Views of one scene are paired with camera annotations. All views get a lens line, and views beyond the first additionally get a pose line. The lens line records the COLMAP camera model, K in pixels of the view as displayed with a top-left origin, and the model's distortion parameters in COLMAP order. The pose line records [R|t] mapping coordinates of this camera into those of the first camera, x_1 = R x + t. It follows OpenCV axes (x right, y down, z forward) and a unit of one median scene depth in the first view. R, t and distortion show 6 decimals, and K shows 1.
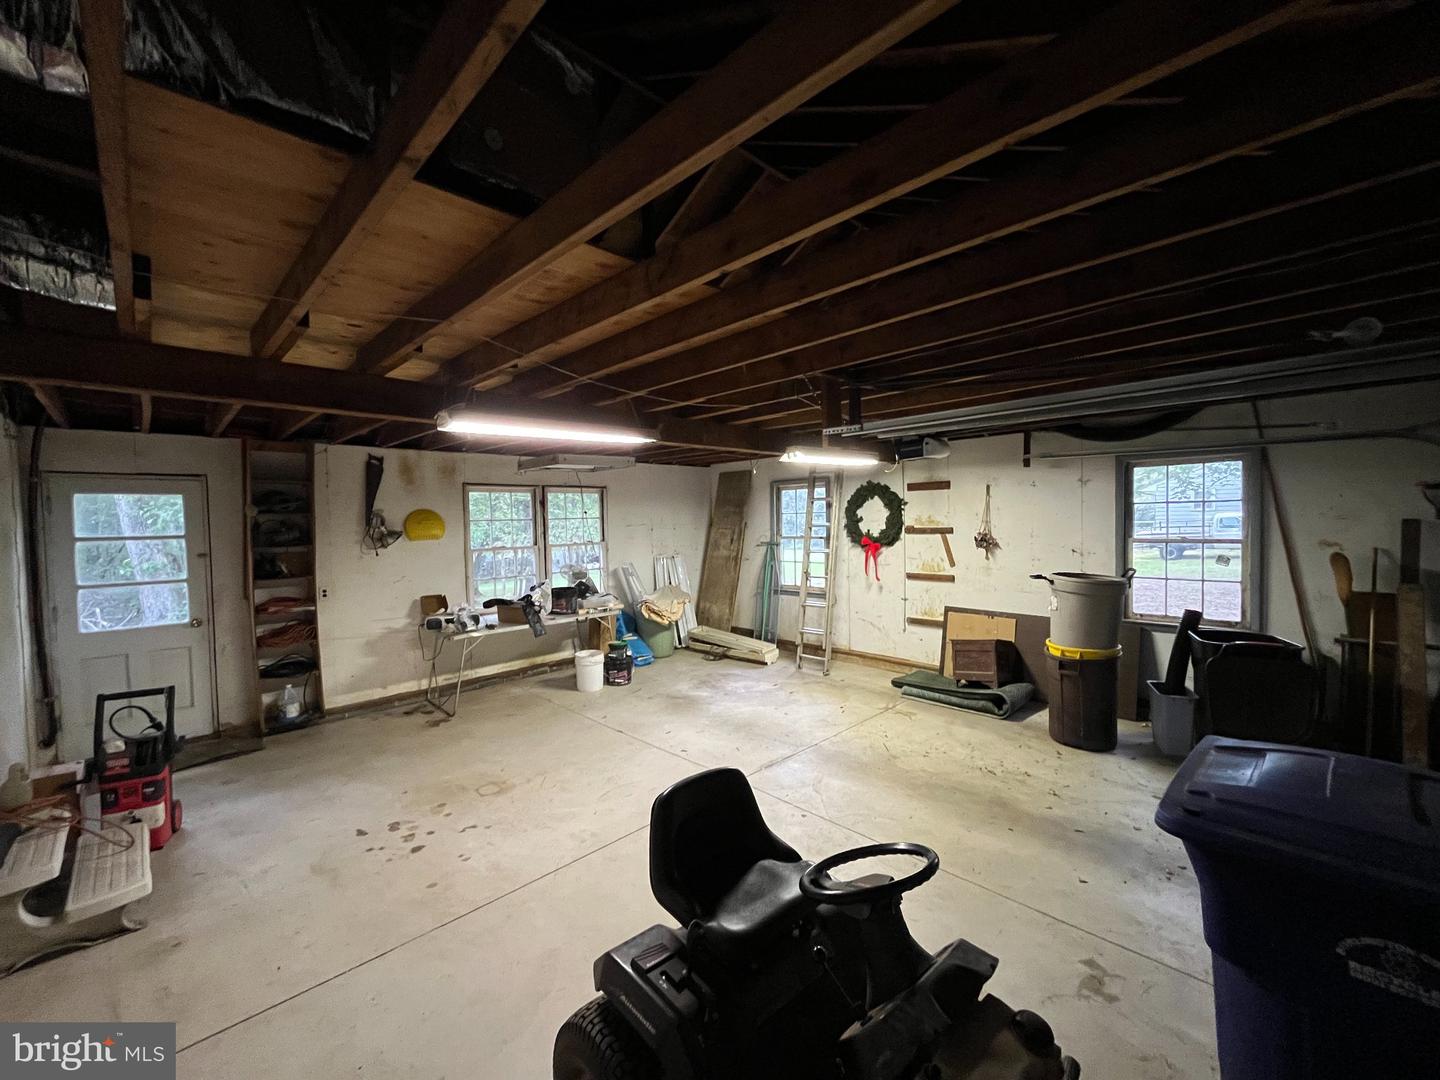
lens RADIAL K [[579.0, 0, 722.5], [0, 579.0, 537.8], [0, 0, 1]] dist [0.001348, 0.000008]
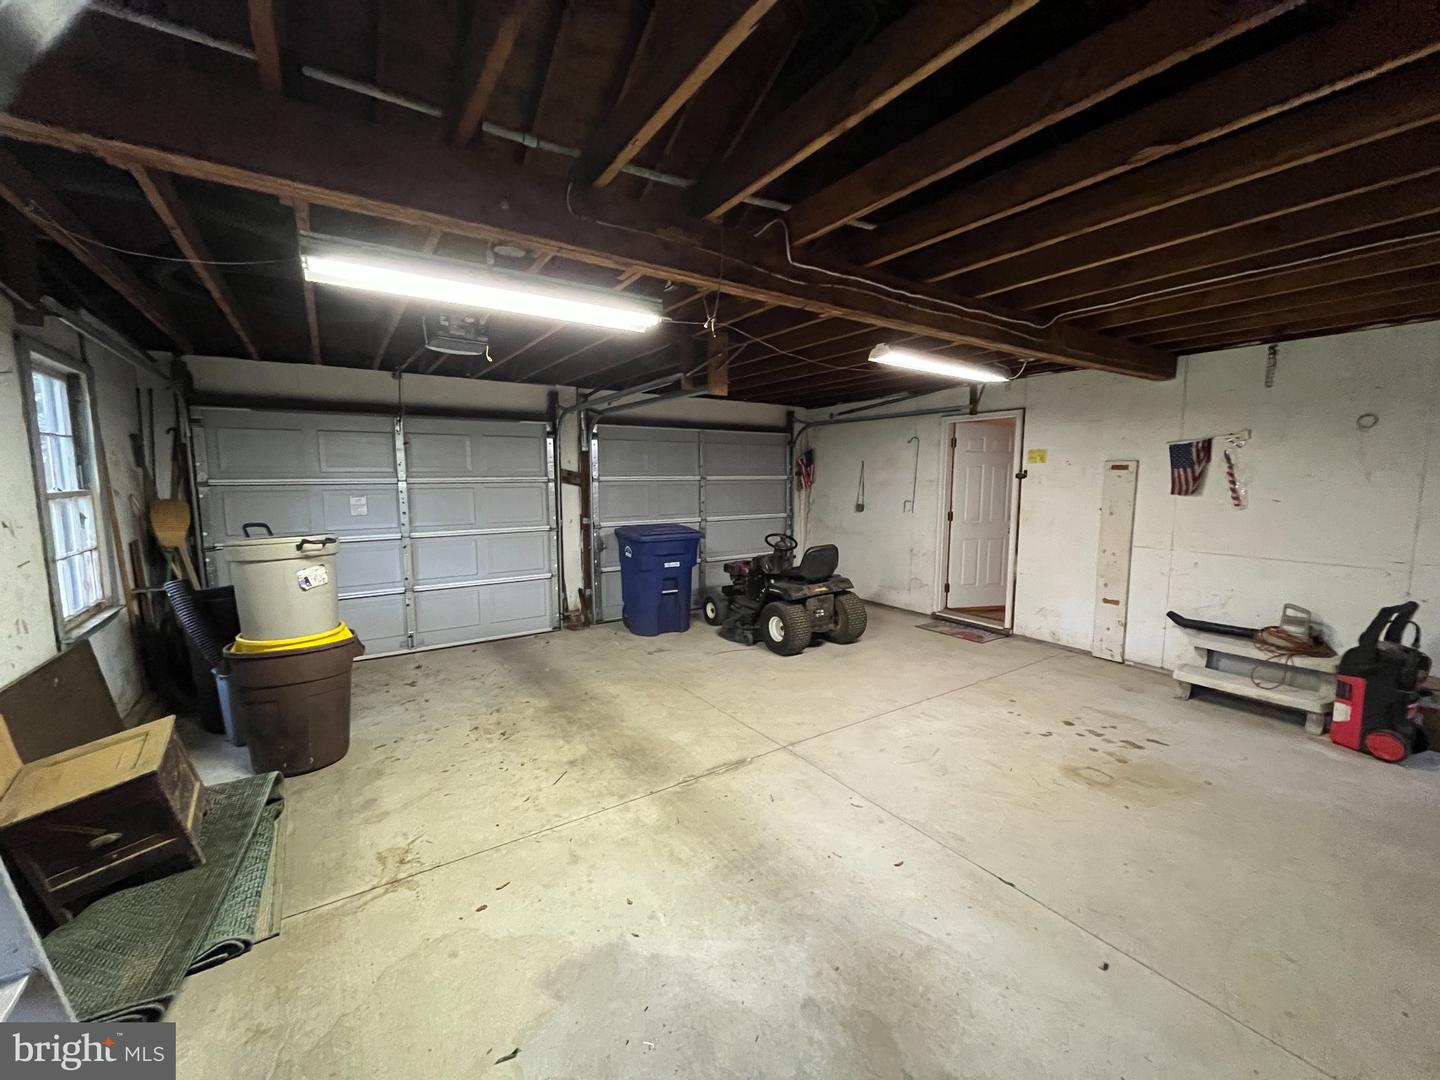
lens RADIAL K [[579.0, 0, 720.5], [0, 579.0, 539.9], [0, 0, 1]] dist [0.001348, 0.000008]
pose [[-0.980267, -0.001353, 0.197672, -0.051728], [0.027915, 0.989008, 0.145205, -0.021634], [-0.195695, 0.147858, -0.969454, 1.845018]]
